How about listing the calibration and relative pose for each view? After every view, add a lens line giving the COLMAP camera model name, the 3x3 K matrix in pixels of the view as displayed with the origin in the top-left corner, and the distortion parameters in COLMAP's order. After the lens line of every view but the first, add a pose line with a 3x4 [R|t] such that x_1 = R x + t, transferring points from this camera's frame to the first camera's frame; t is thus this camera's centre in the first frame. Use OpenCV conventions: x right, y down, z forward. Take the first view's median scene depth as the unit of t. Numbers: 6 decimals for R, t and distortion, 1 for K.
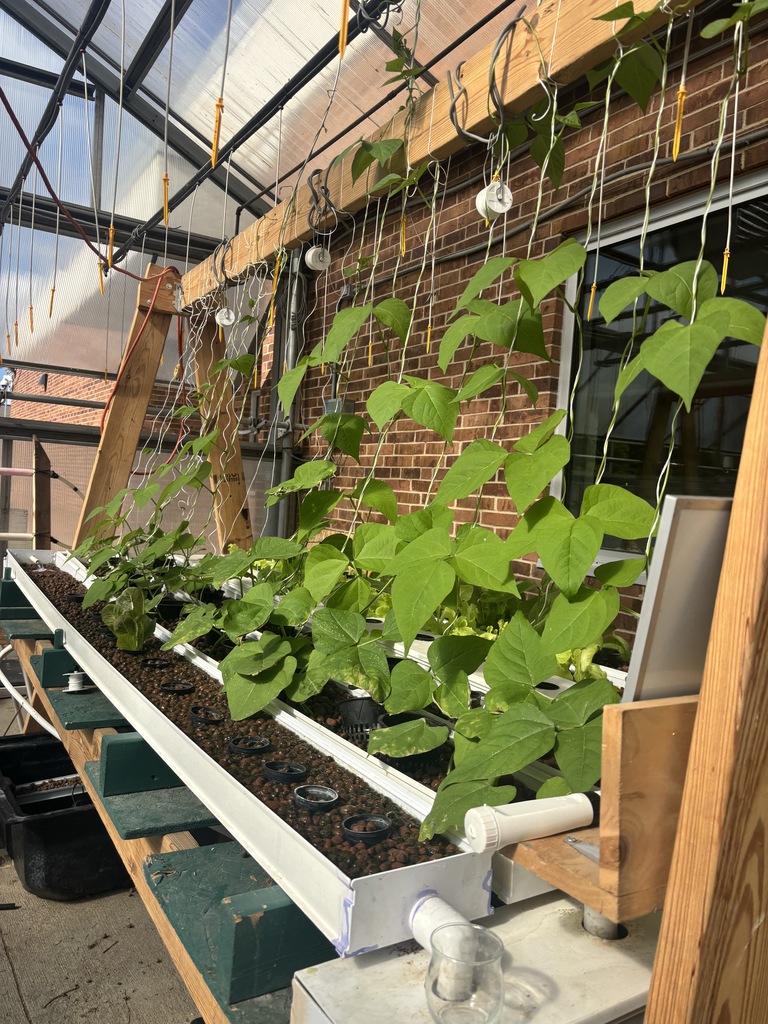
lens RADIAL K [[759.1, 0, 384.4], [0, 759.1, 491.7], [0, 0, 1]] dist [0.029255, -0.005307]
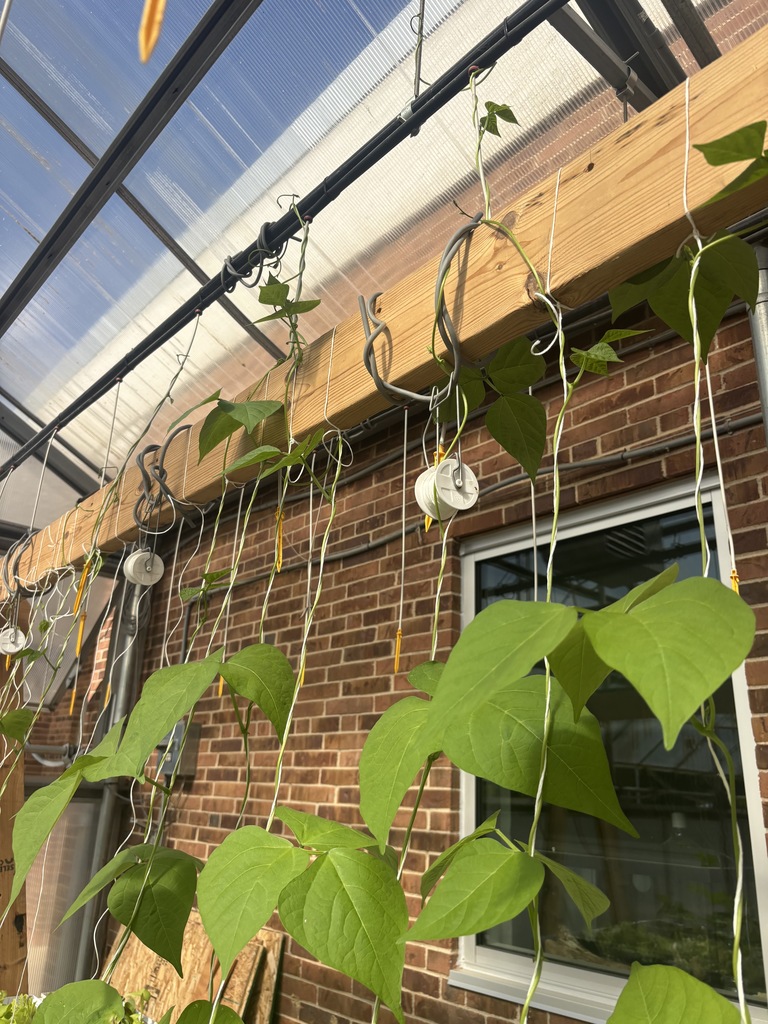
lens RADIAL K [[771.7, 0, 384.0], [0, 771.7, 512.0], [0, 0, 1]] dist [0.038999, 0.001305]
pose [[0.983754, 0.032212, 0.176609, -0.004156], [0.030899, 0.938707, -0.343327, -0.140444], [-0.176843, 0.343206, 0.922462, 0.401258]]
